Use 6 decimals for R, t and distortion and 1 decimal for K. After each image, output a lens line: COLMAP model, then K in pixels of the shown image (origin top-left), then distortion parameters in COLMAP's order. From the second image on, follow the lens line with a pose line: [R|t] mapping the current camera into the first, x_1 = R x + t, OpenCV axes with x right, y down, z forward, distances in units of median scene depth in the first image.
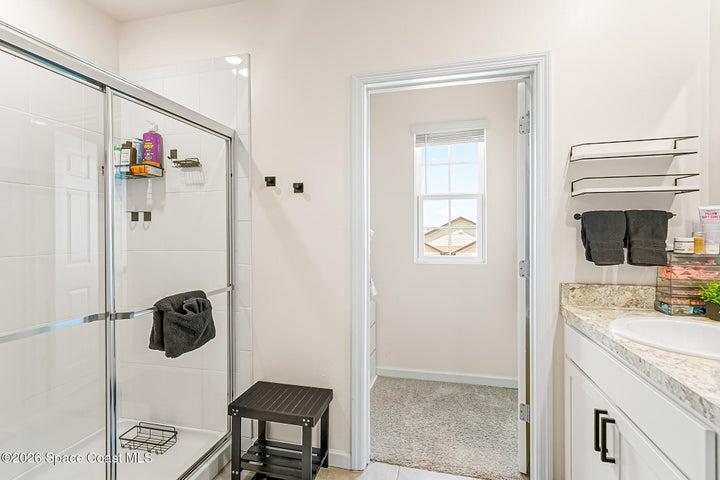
lens RADIAL K [[352.8, 0, 361.8], [0, 352.8, 234.3], [0, 0, 1]] dist [0.008500, -0.001813]
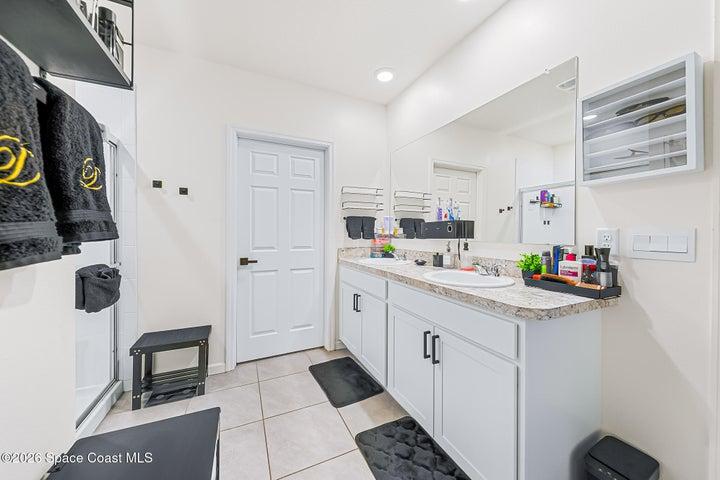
lens RADIAL K [[260.1, 0, 365.4], [0, 260.1, 235.4], [0, 0, 1]] dist [0.011868, -0.000073]
pose [[0.767413, -0.000610, 0.641153, -0.295430], [-0.001153, 0.999997, 0.002331, 0.045858], [-0.641152, -0.002528, 0.767409, -0.298733]]
